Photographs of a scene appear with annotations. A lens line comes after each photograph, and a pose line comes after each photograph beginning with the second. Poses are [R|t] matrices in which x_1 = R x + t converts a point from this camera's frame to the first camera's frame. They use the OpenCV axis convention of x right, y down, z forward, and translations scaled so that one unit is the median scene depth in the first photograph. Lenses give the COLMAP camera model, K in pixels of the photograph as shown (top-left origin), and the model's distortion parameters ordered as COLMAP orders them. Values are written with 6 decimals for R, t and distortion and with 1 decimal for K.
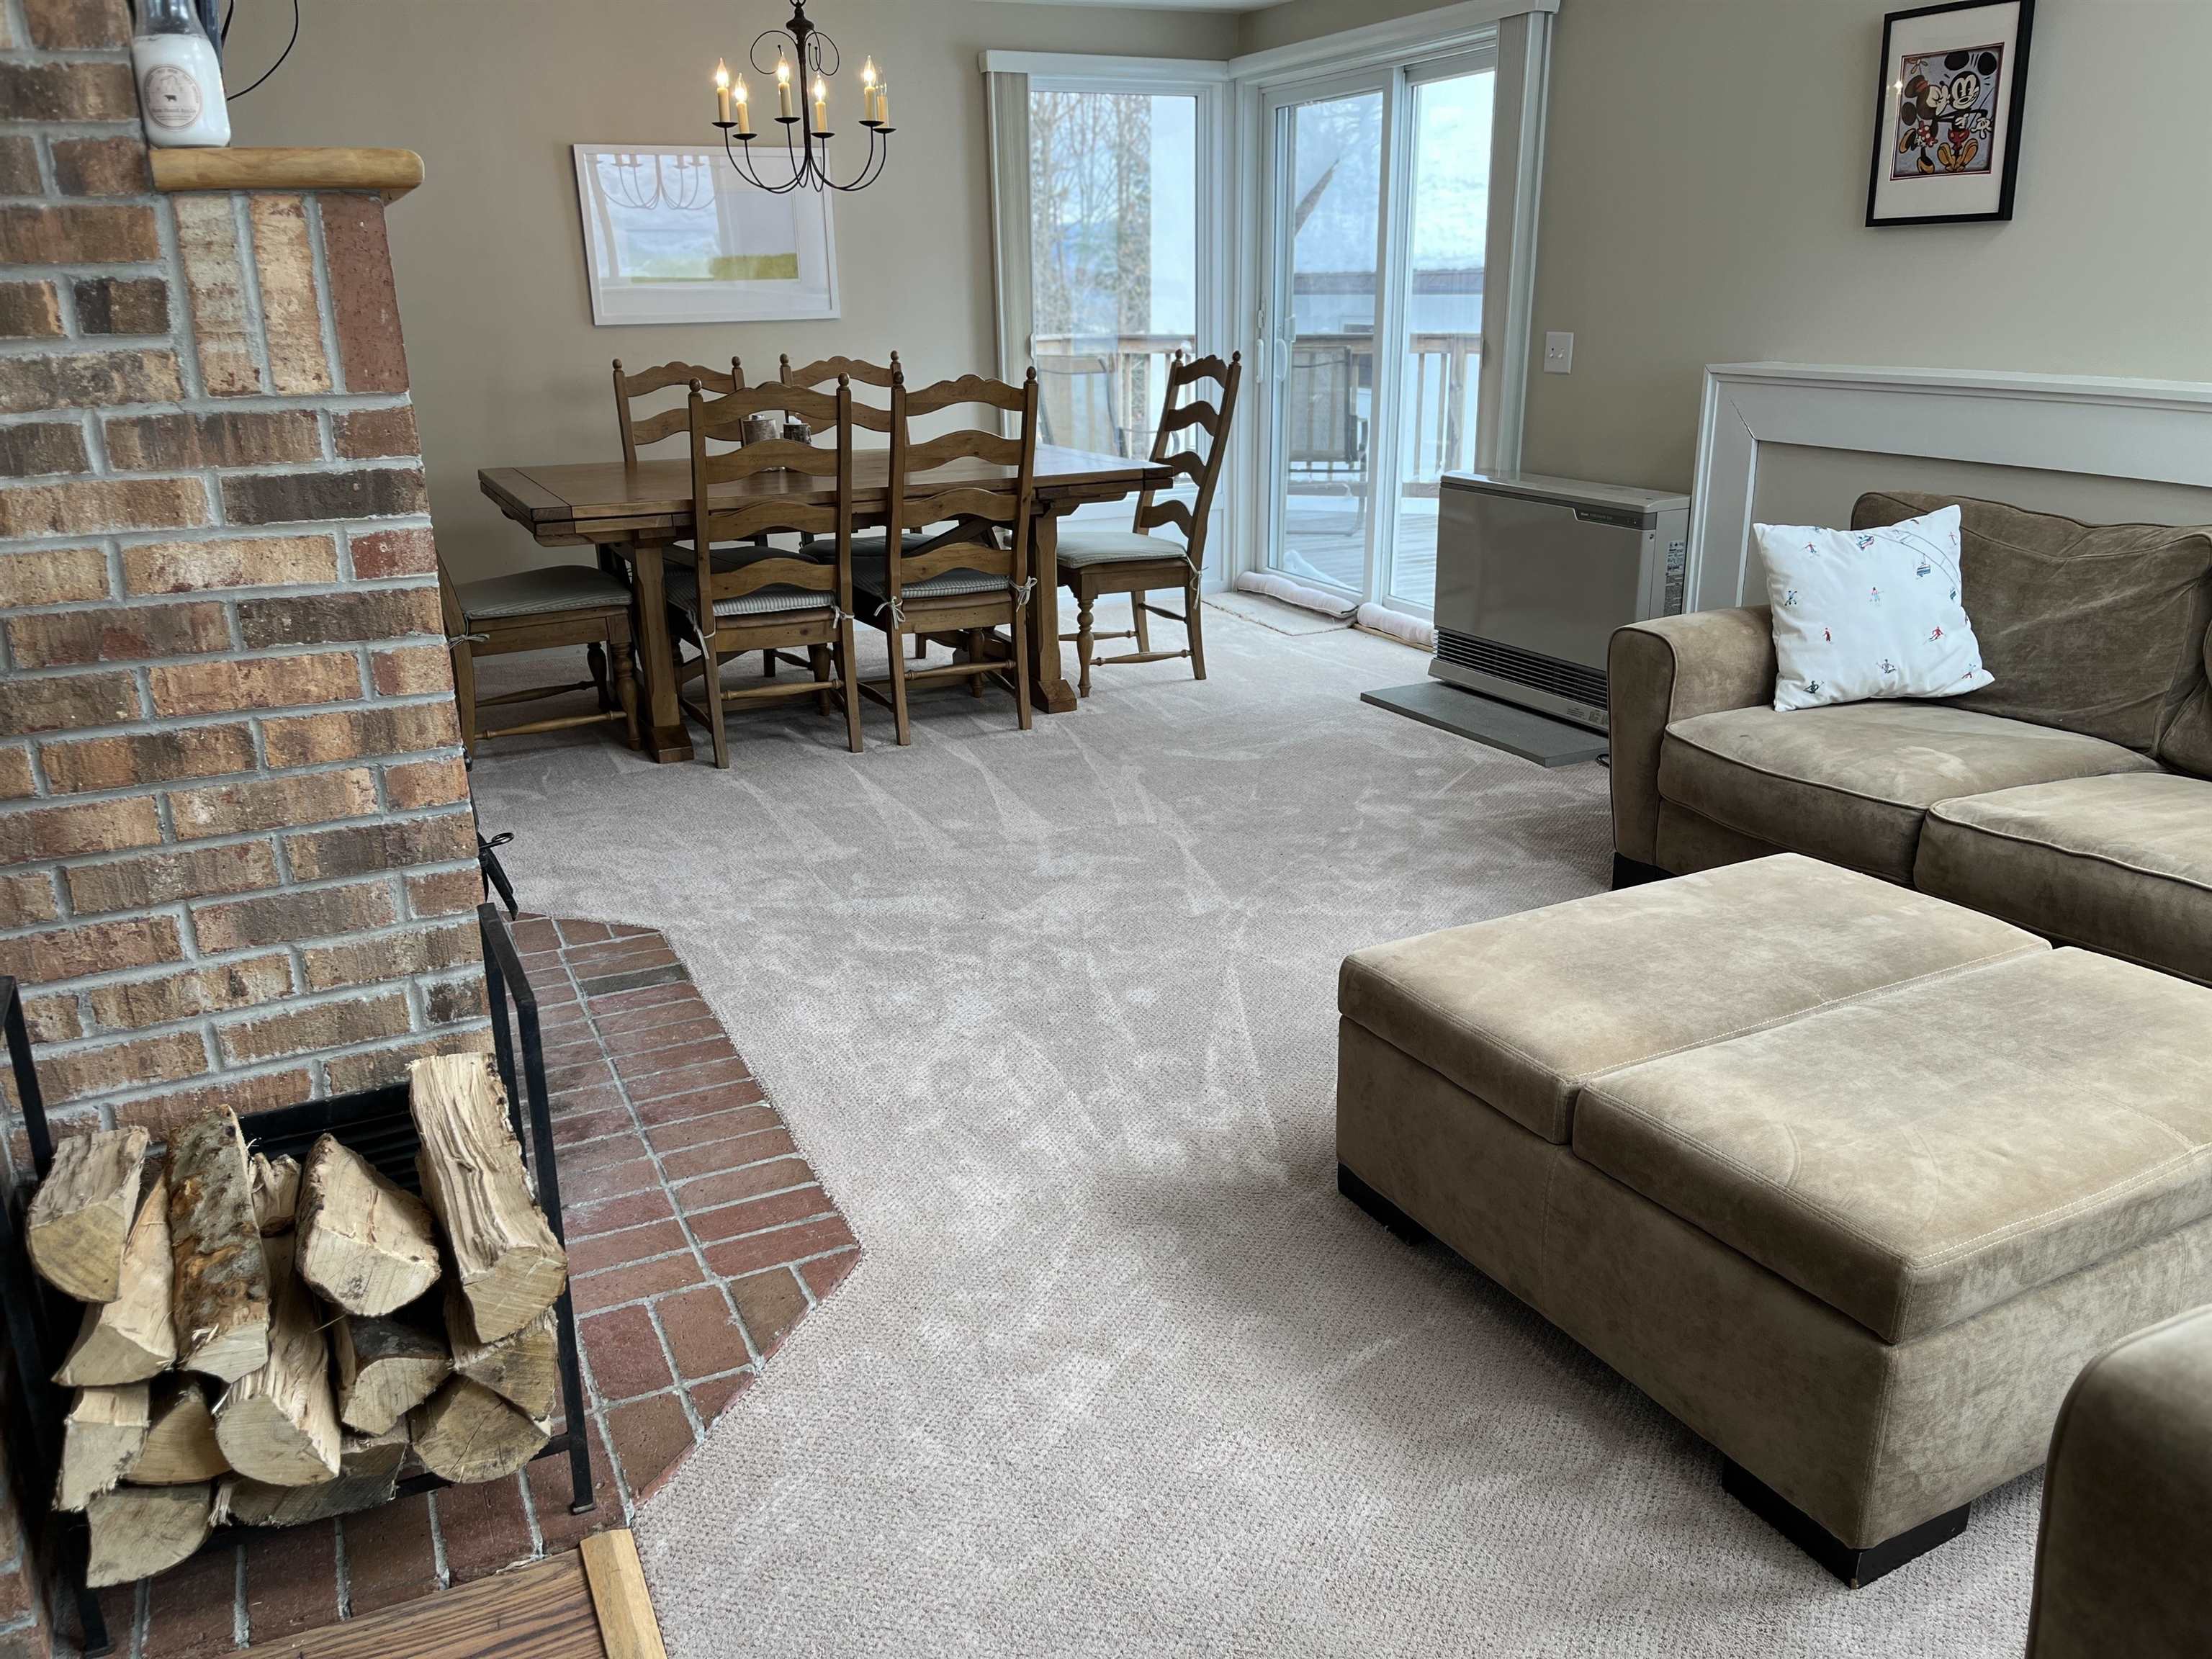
lens RADIAL K [[1680.1, 0, 1109.7], [0, 1680.1, 839.6], [0, 0, 1]] dist [0.032605, -0.024436]
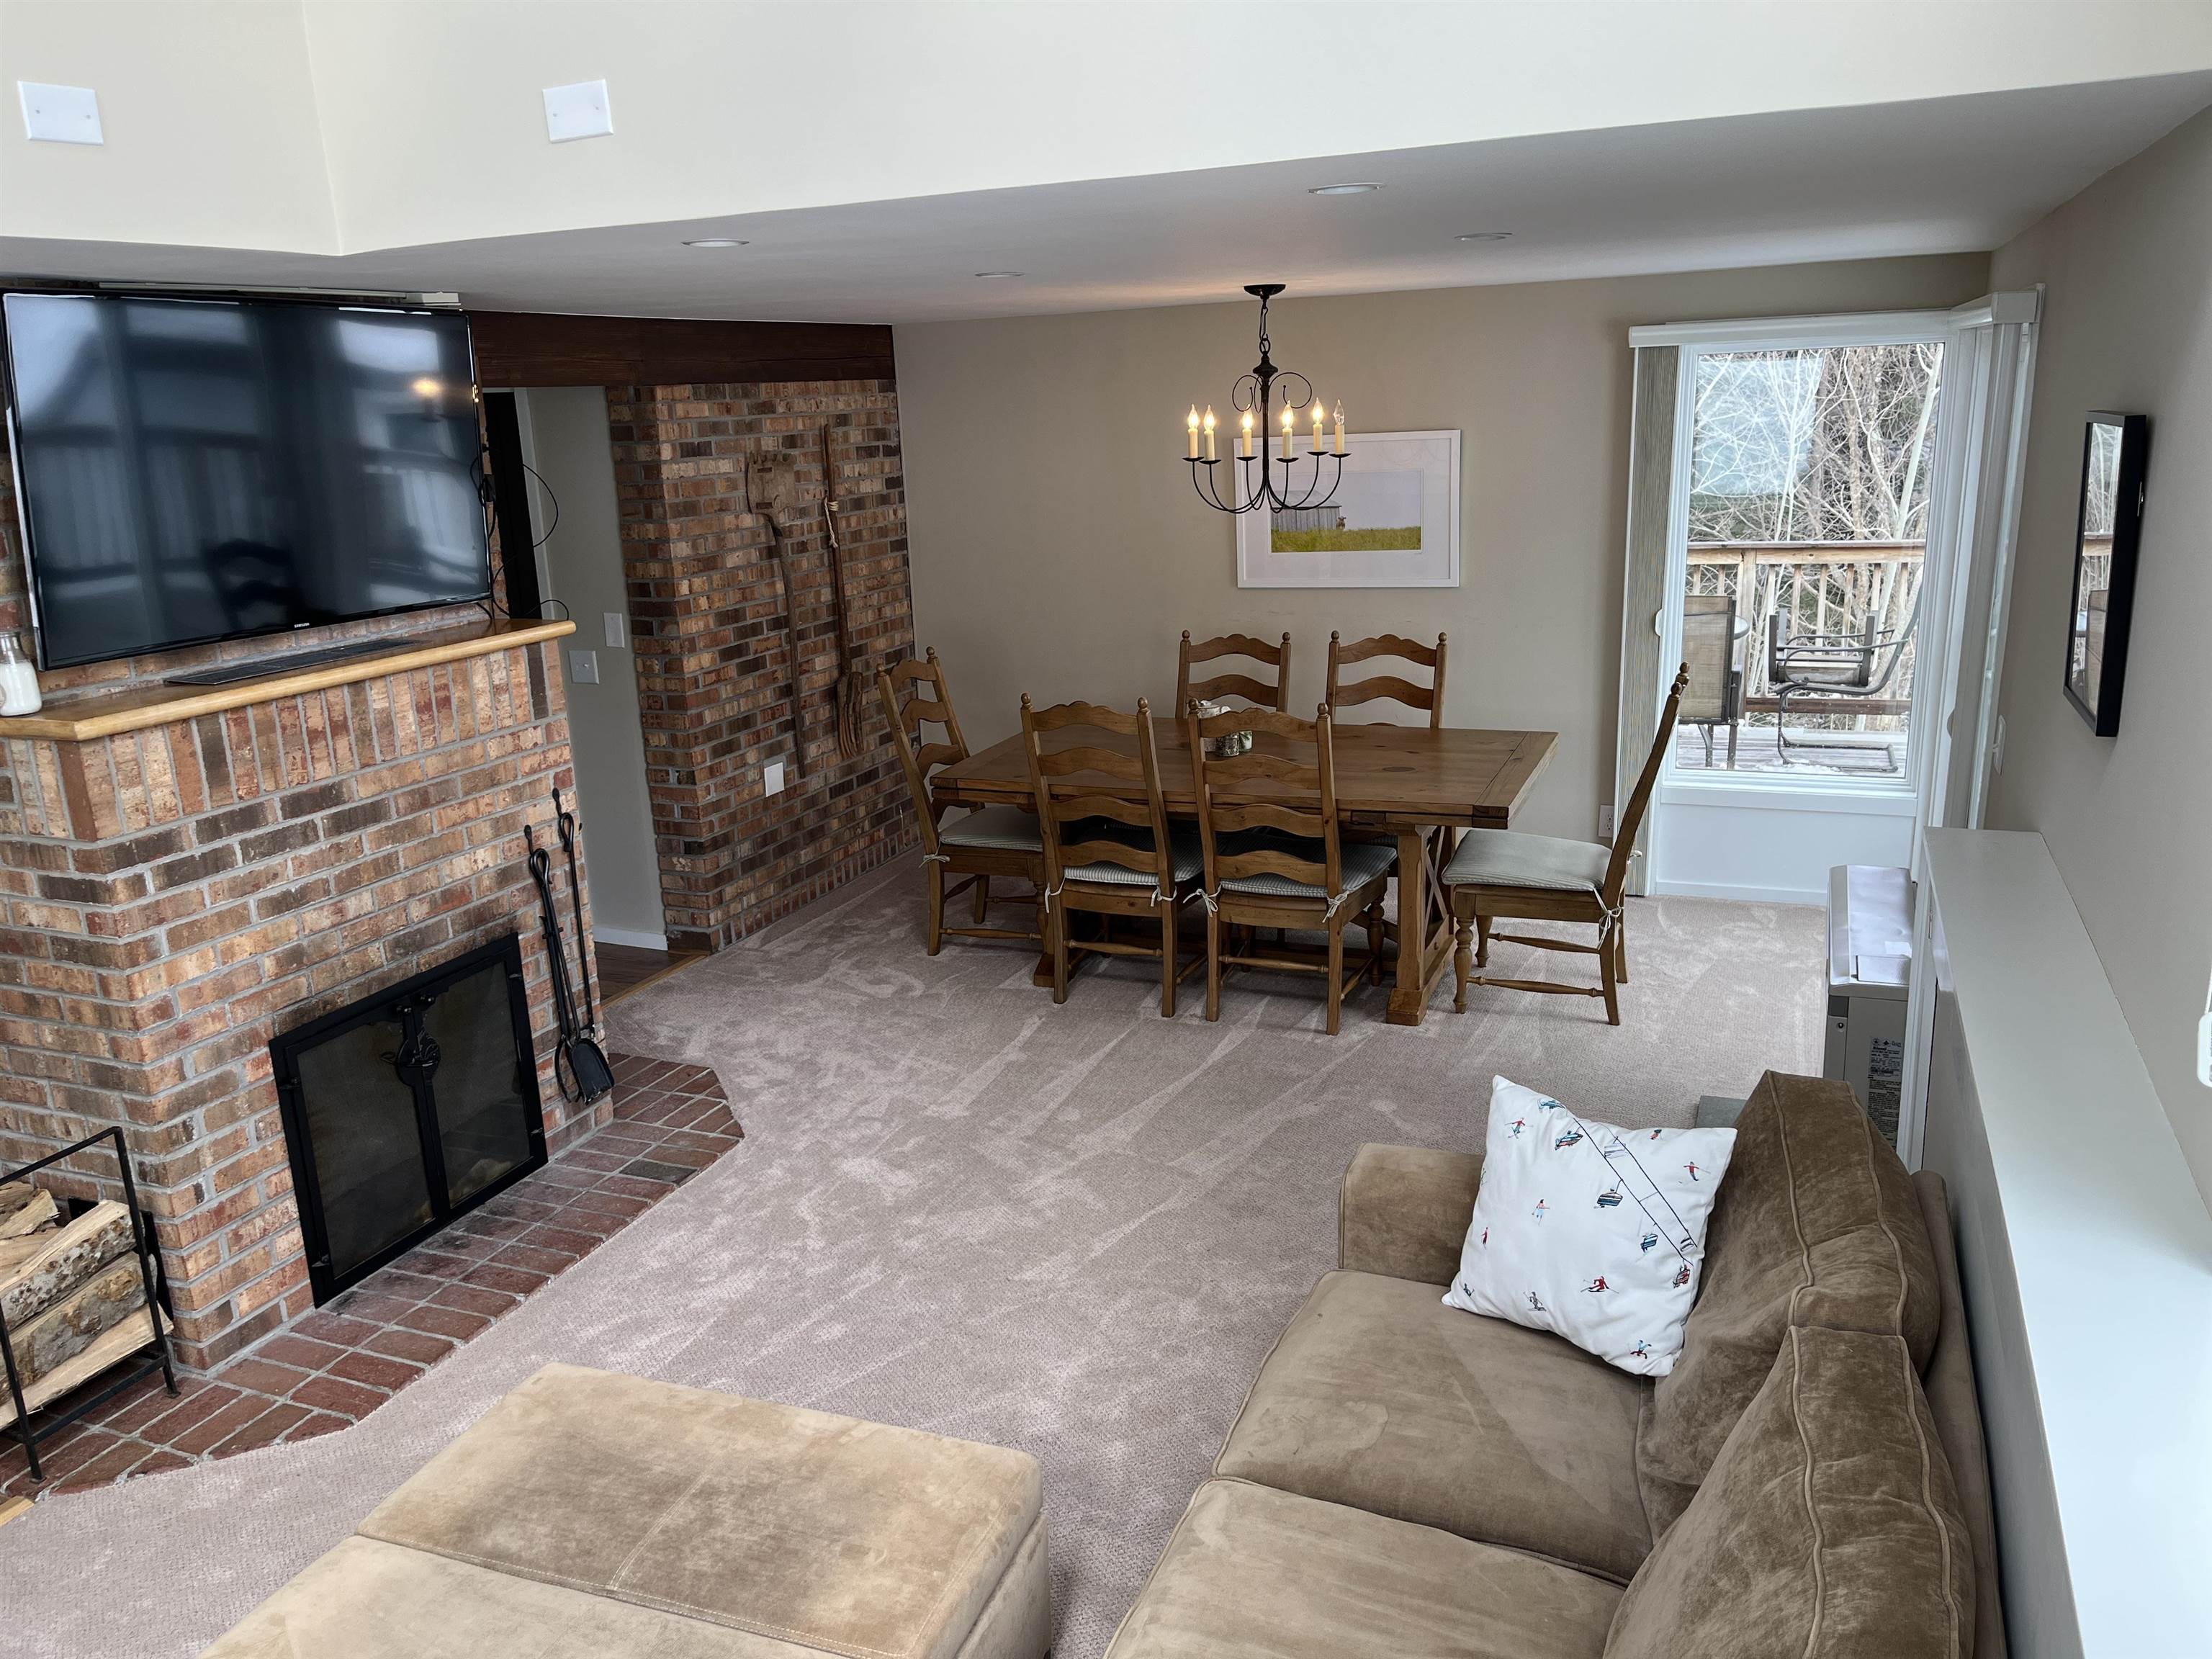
lens RADIAL K [[1680.1, 0, 1123.8], [0, 1680.1, 829.2], [0, 0, 1]] dist [0.032605, -0.024436]
pose [[0.662995, 0.179274, -0.726842, 1.298521], [-0.204824, 0.977296, 0.054216, -0.482286], [0.720059, 0.112930, 0.684662, 0.445525]]
